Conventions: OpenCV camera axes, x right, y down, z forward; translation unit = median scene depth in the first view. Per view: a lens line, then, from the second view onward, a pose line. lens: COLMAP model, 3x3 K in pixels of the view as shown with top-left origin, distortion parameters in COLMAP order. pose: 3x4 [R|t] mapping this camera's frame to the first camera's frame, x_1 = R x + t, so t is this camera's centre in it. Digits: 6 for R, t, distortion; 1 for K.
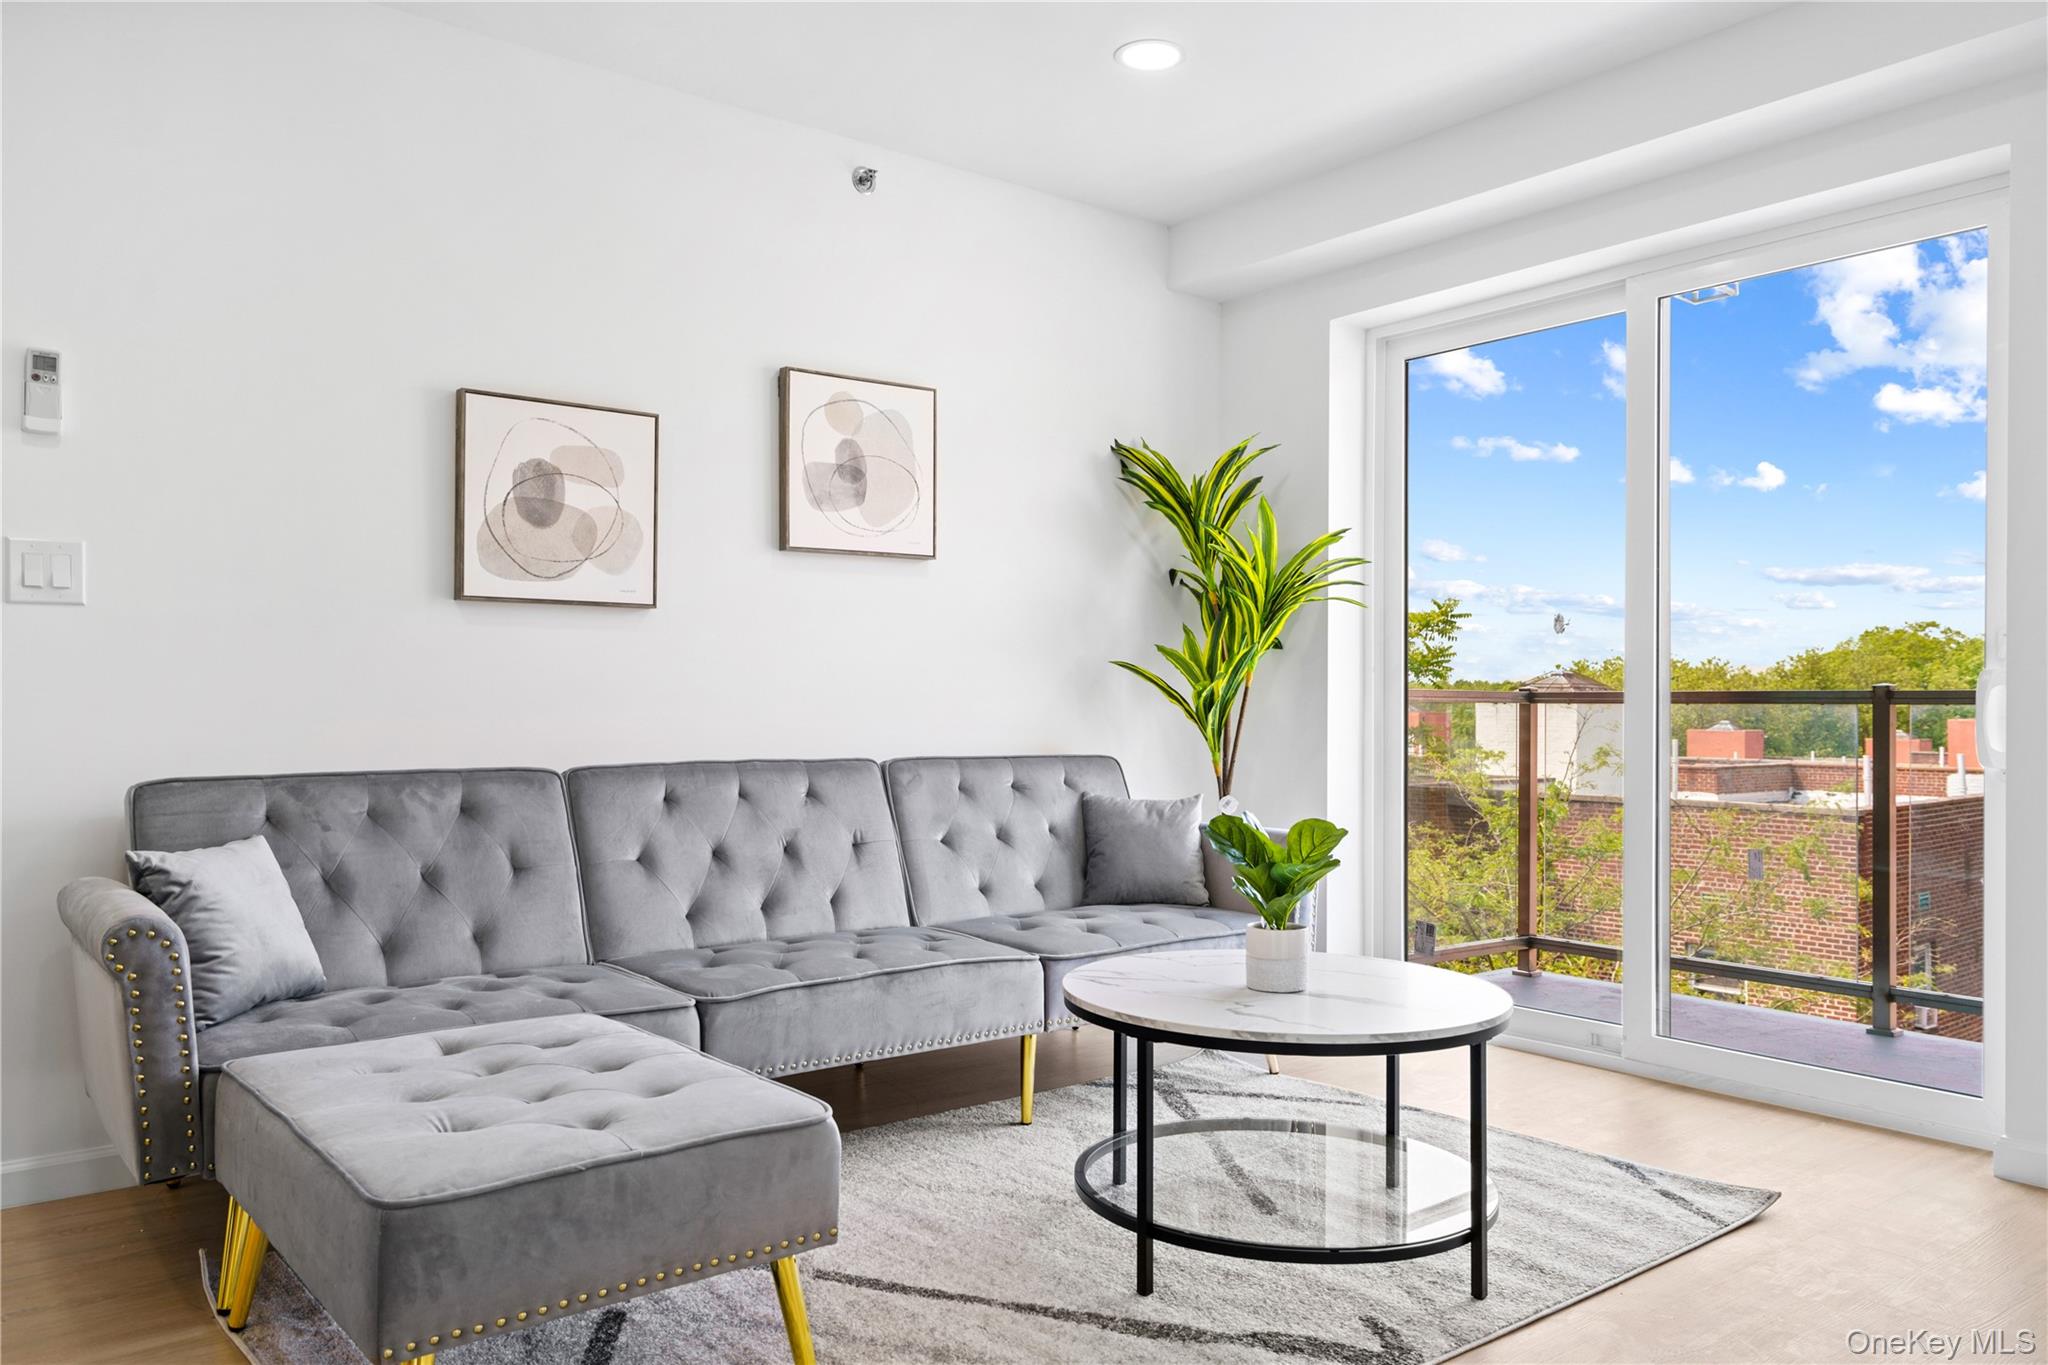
lens RADIAL K [[1469.8, 0, 1024.0], [0, 1469.8, 682.5], [0, 0, 1]] dist [0.010381, 0.004920]
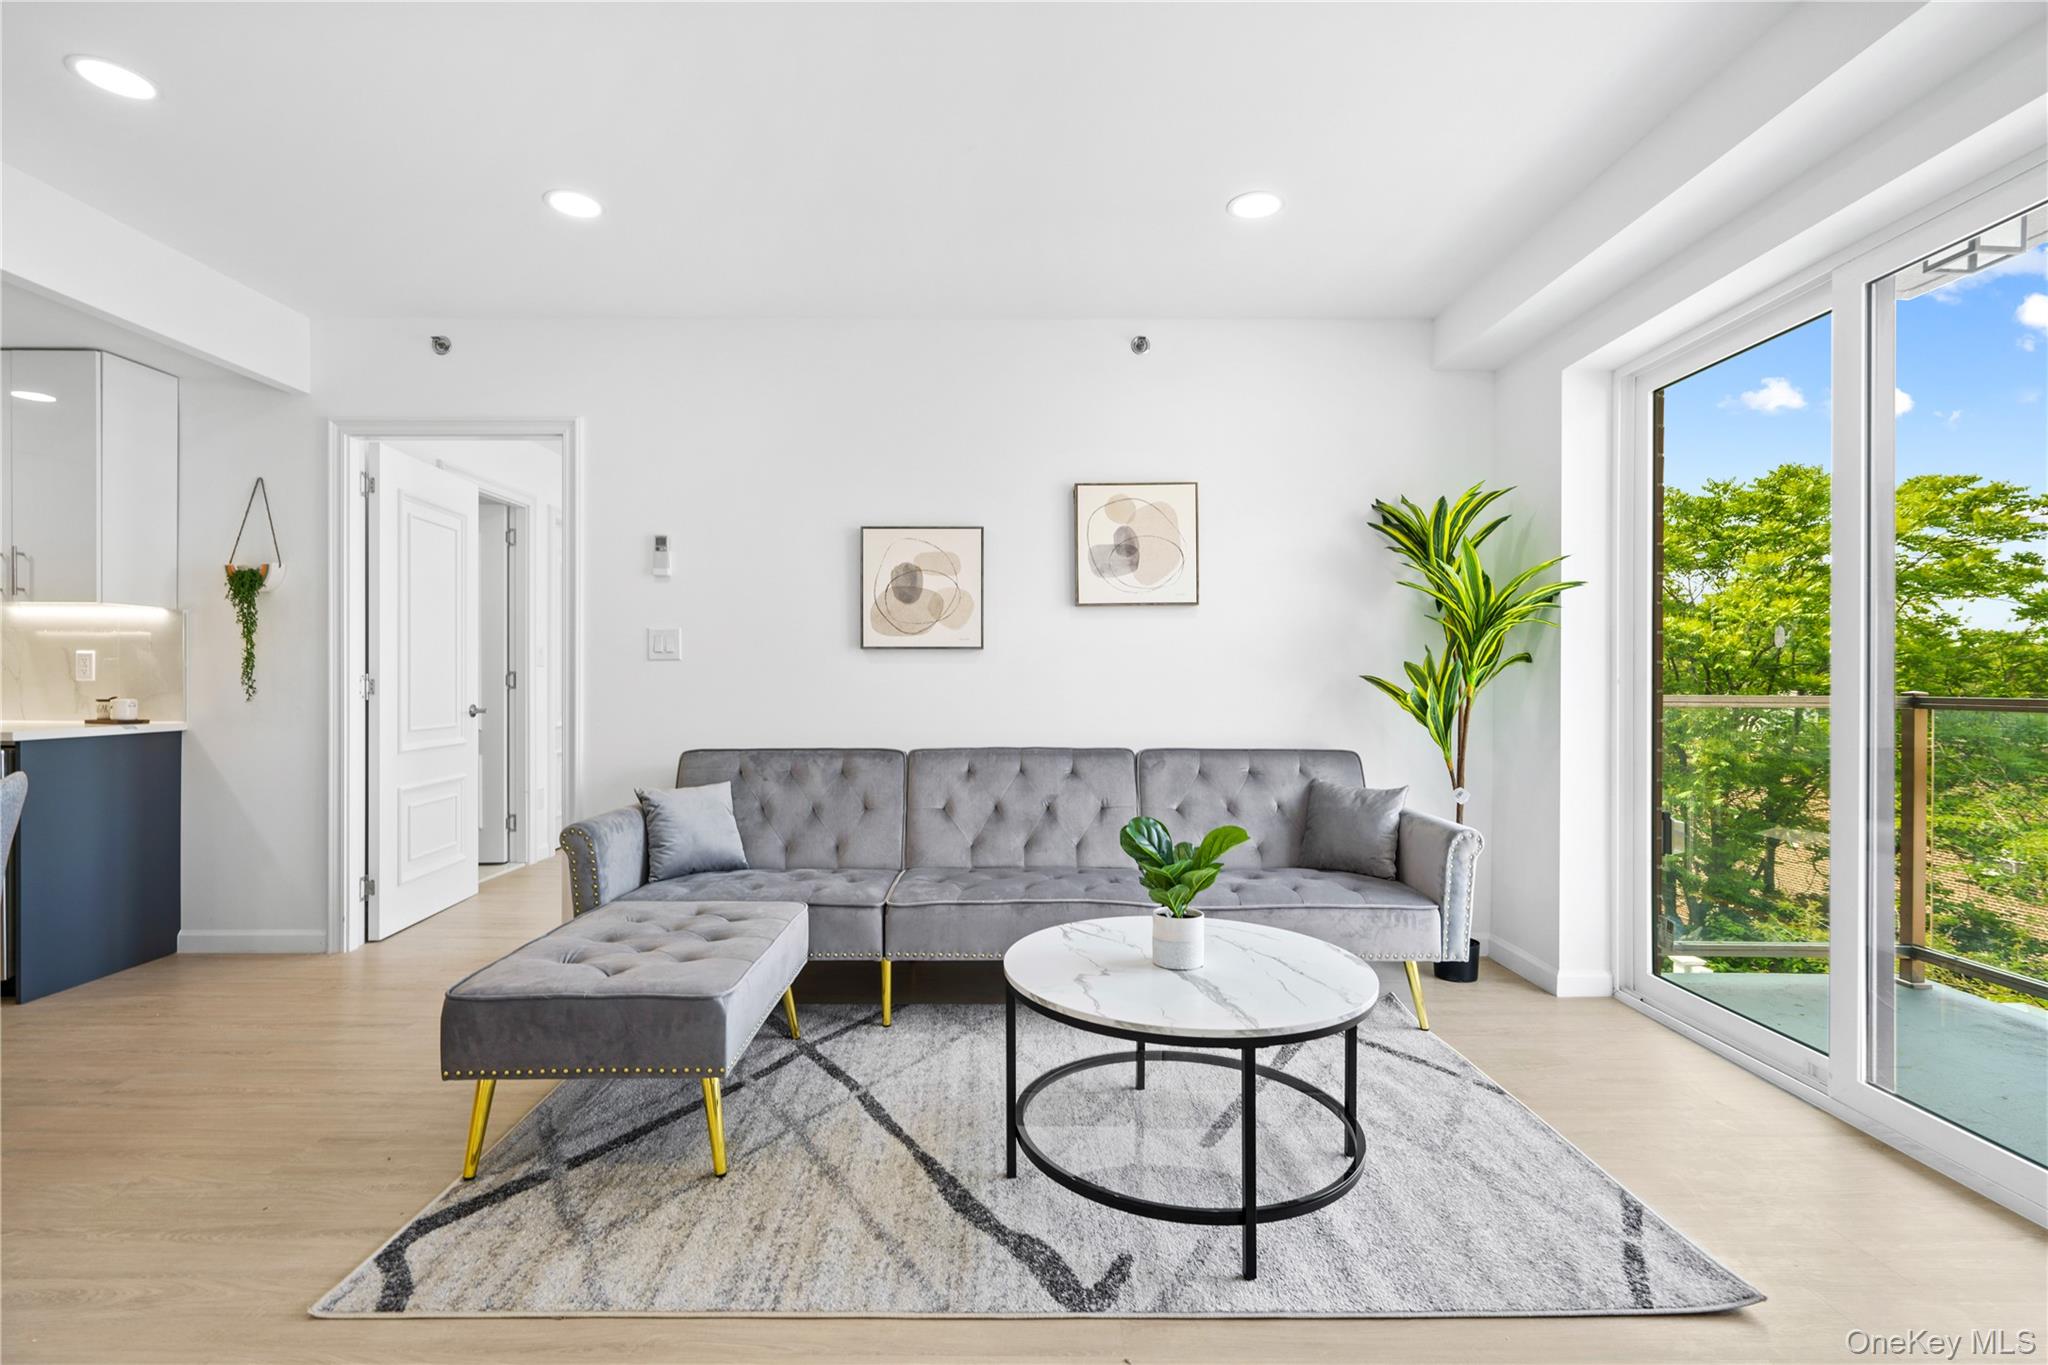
lens RADIAL K [[931.6, 0, 1024.6], [0, 931.6, 683.1], [0, 0, 1]] dist [-0.005614, 0.000599]
pose [[0.787058, -0.000847, -0.616878, 0.423773], [0.009595, 0.999895, 0.010870, -0.025626], [0.616804, -0.014474, 0.786984, 0.249190]]
